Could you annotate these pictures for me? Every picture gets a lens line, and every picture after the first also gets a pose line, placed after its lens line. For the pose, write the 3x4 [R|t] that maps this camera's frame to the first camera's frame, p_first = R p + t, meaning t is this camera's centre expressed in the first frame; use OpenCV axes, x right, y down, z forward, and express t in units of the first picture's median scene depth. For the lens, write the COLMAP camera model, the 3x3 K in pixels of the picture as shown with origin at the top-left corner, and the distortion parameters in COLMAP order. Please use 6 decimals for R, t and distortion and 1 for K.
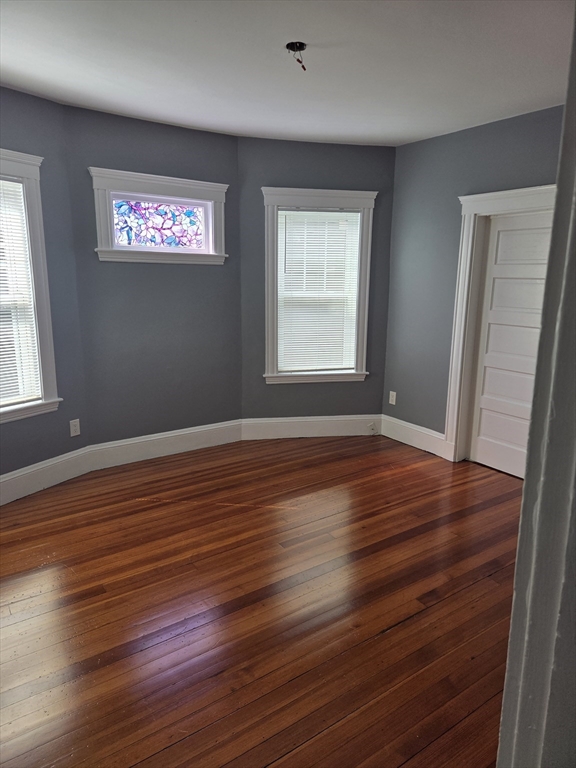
lens RADIAL K [[520.8, 0, 288.3], [0, 520.8, 387.7], [0, 0, 1]] dist [0.070891, -0.057694]
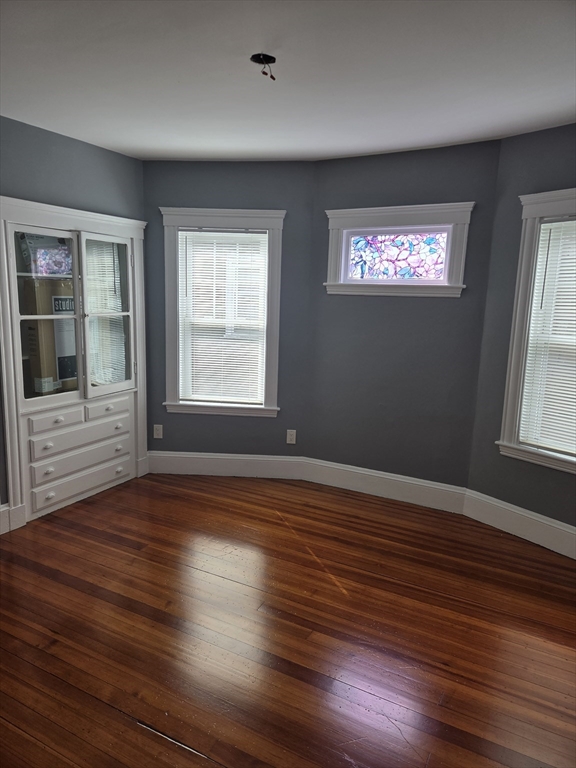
lens RADIAL K [[520.8, 0, 284.1], [0, 520.8, 384.7], [0, 0, 1]] dist [0.070891, -0.057694]
pose [[0.435169, 0.149390, -0.887869, 0.563755], [-0.217173, 0.974437, 0.057513, -0.094145], [0.873764, 0.167793, 0.456488, 0.431910]]
